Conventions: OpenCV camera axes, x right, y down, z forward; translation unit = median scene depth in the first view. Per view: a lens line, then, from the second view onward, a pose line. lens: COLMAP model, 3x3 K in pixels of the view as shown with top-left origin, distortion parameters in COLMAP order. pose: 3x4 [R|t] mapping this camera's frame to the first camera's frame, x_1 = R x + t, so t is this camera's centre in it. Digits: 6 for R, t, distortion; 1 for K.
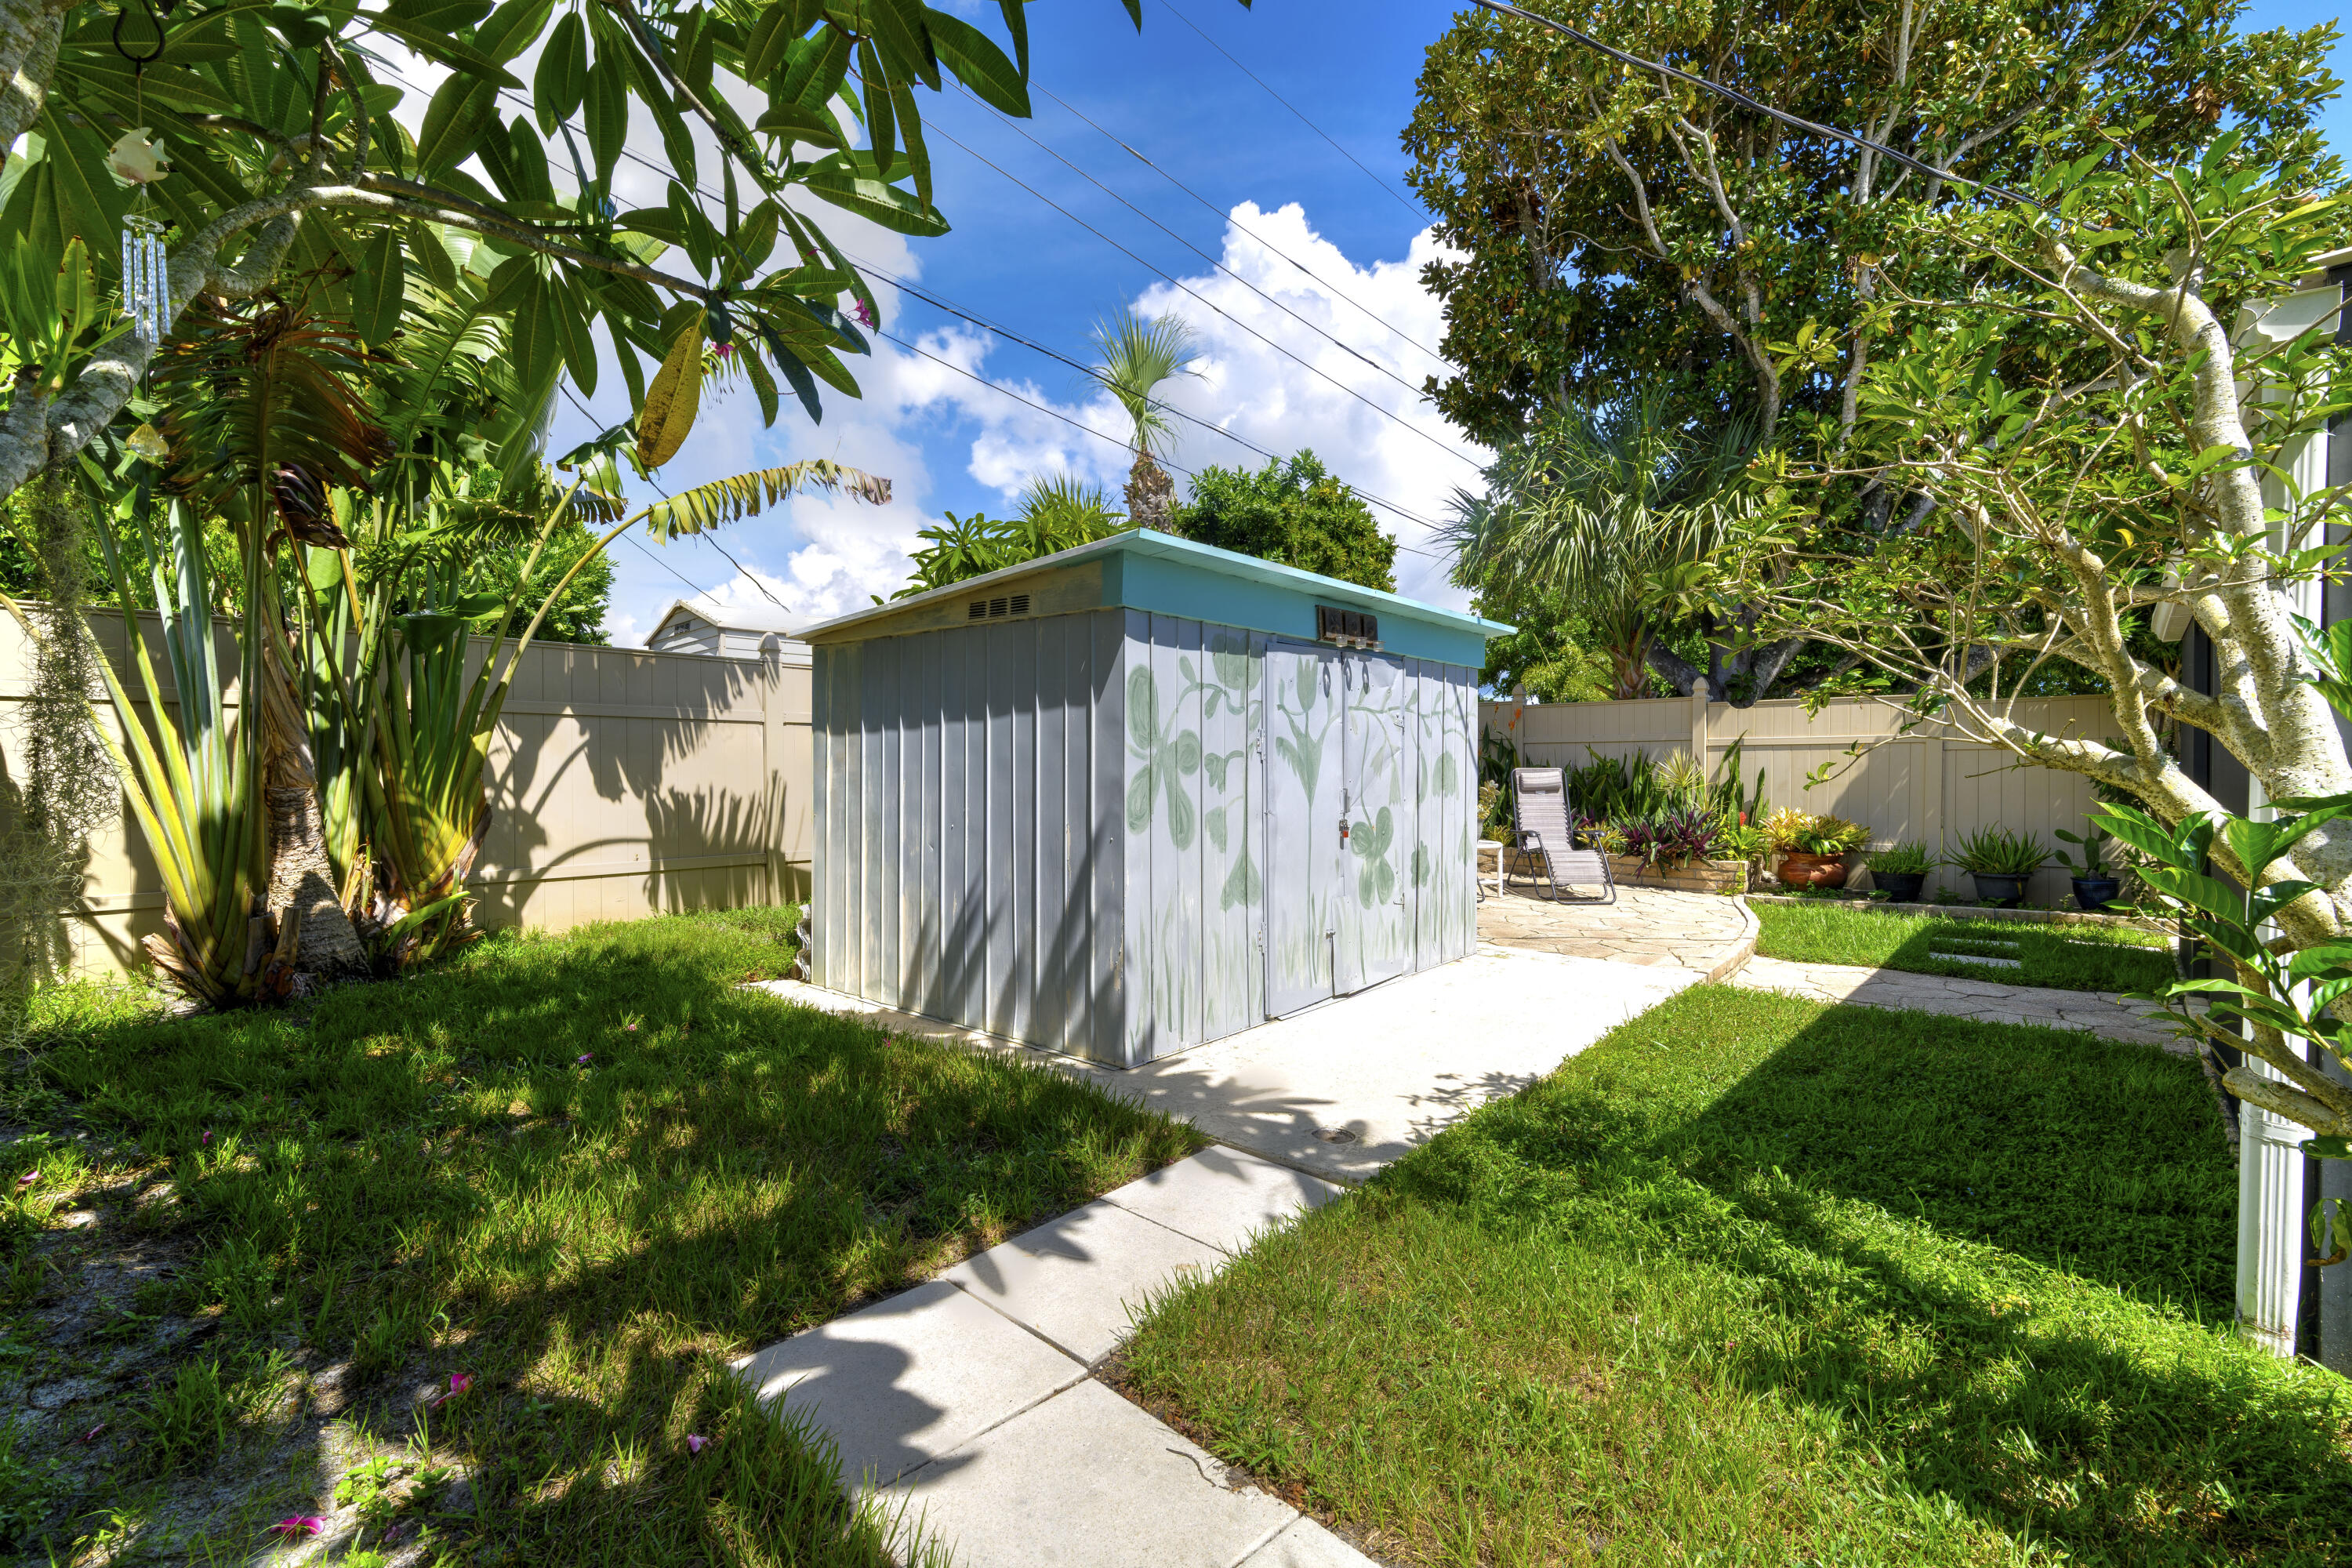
lens RADIAL K [[988.3, 0, 1176.0], [0, 988.3, 784.0], [0, 0, 1]] dist [-0.000966, -0.000049]
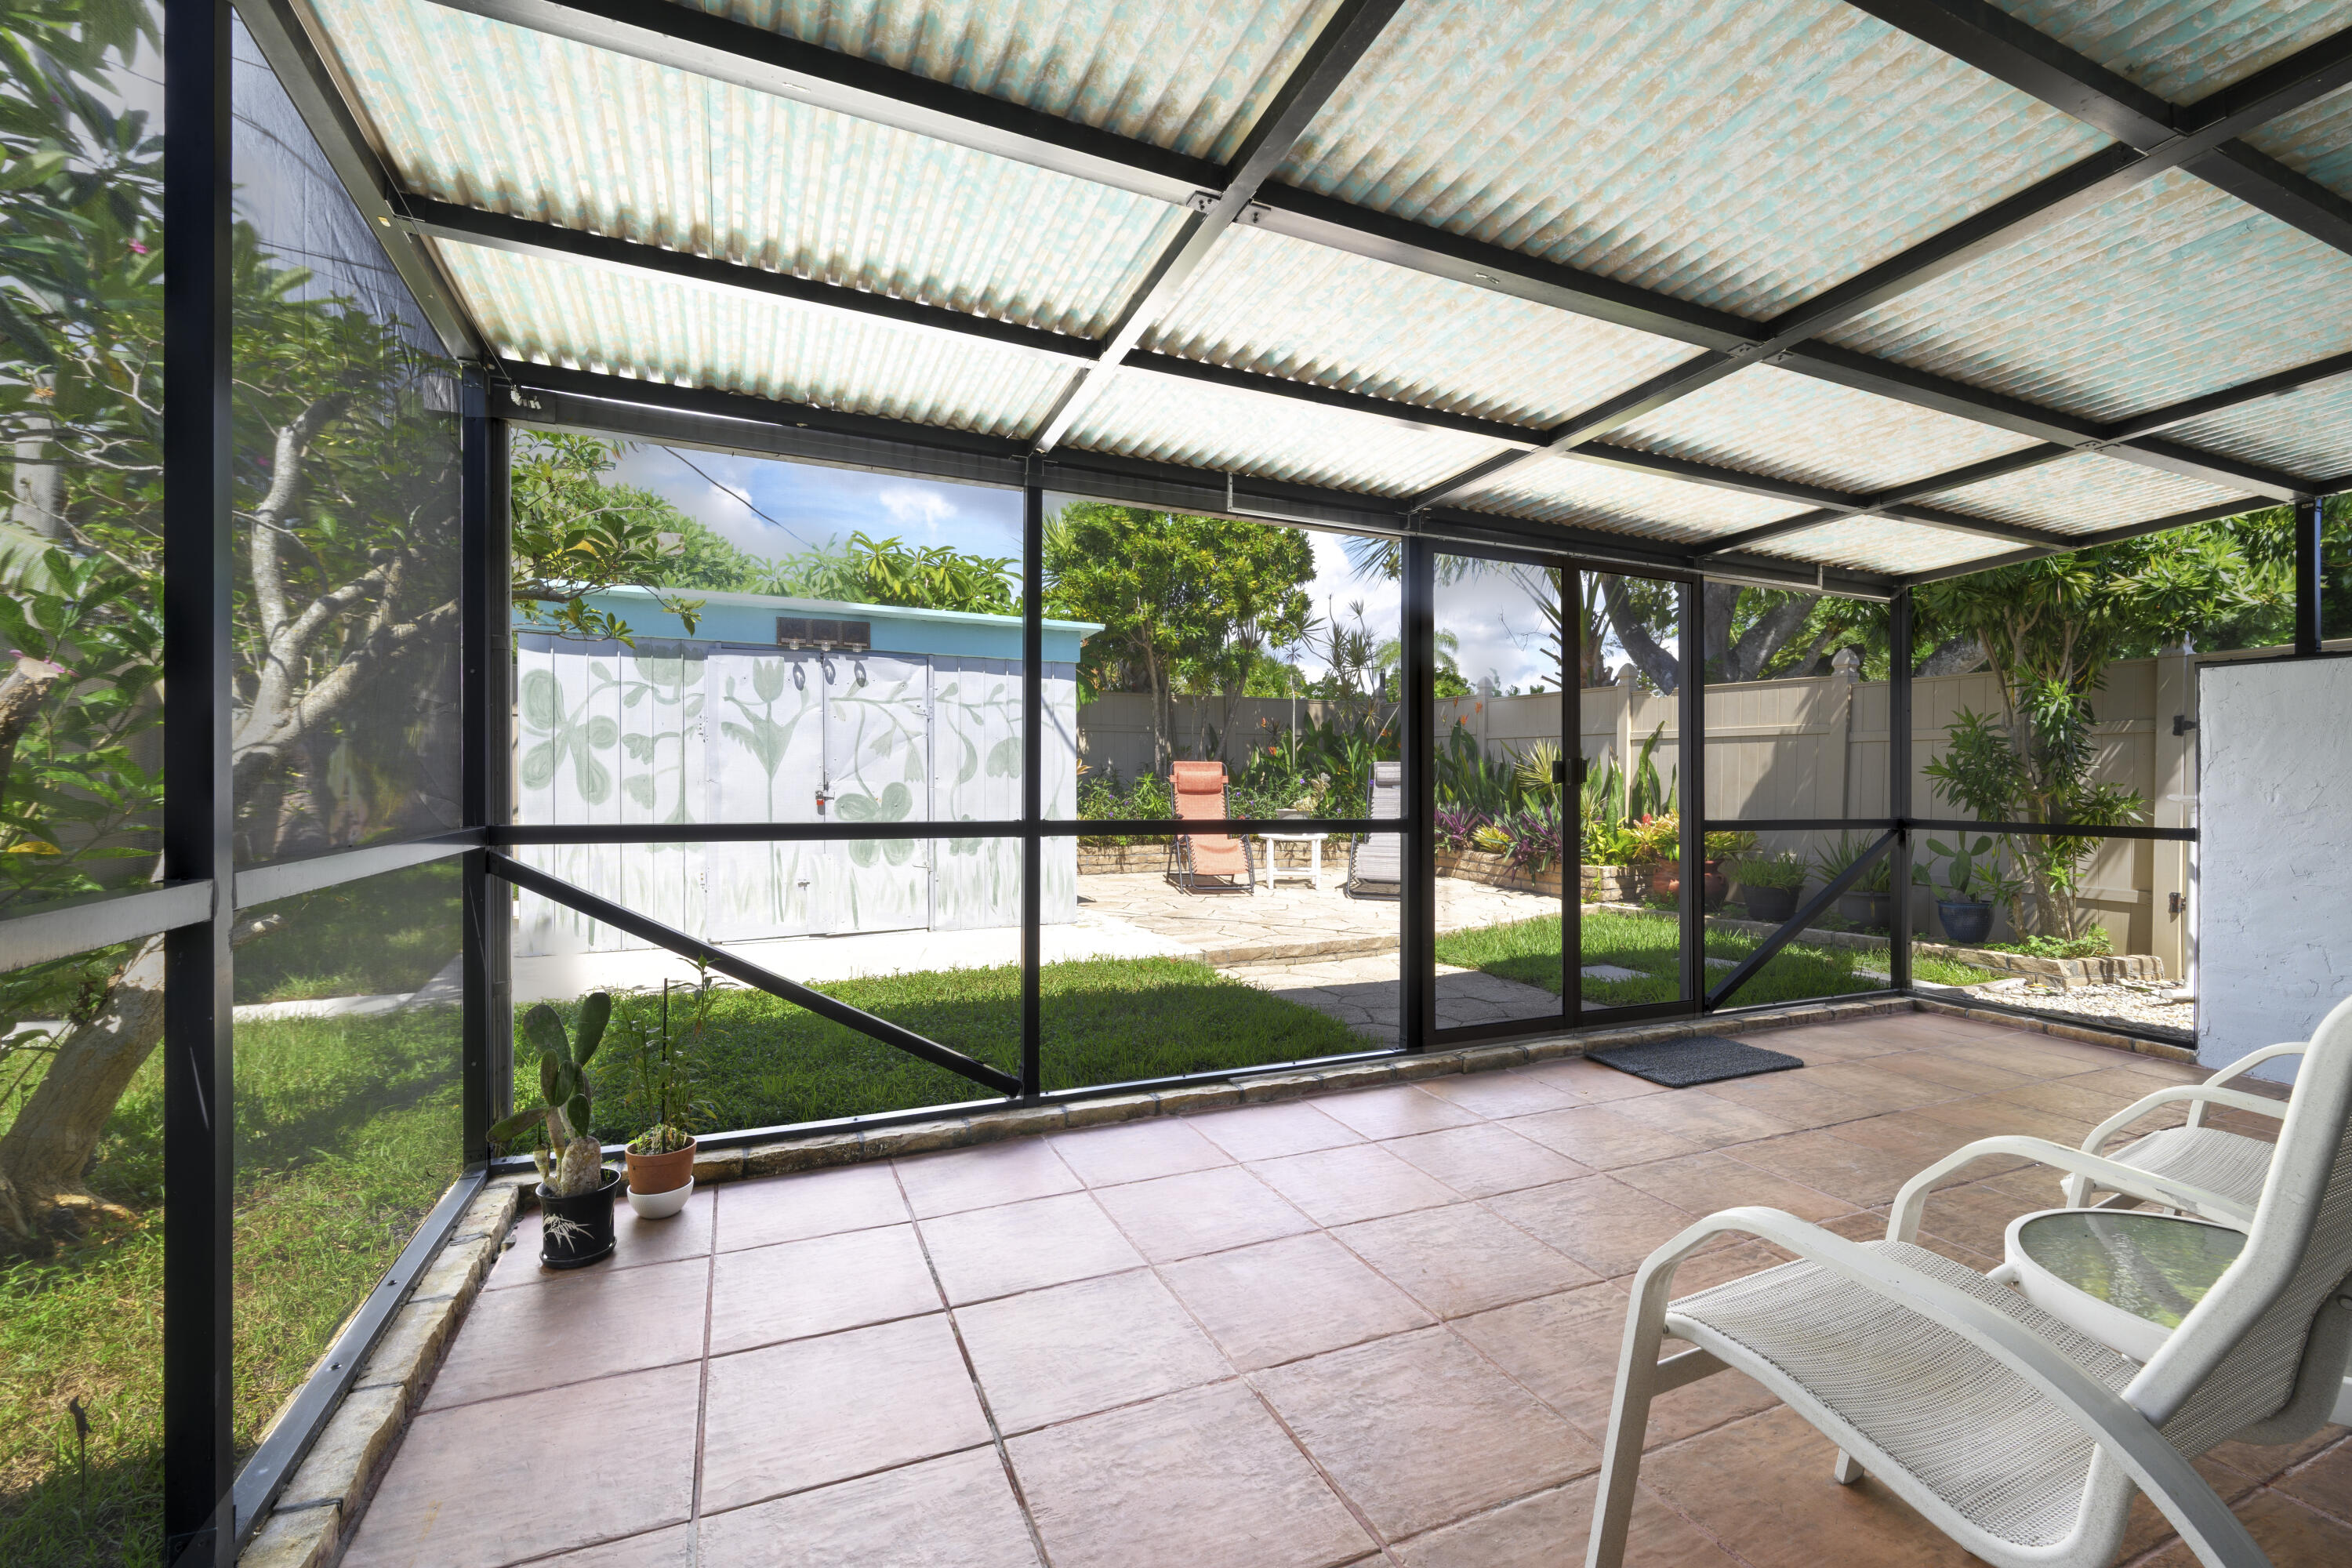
lens RADIAL K [[988.3, 0, 1176.0], [0, 988.3, 784.0], [0, 0, 1]] dist [-0.000966, -0.000049]
pose [[0.919280, 0.012185, -0.393415, 1.101911], [-0.016593, 0.999832, -0.007805, 0.031560], [0.393253, 0.013703, 0.919328, 0.053618]]
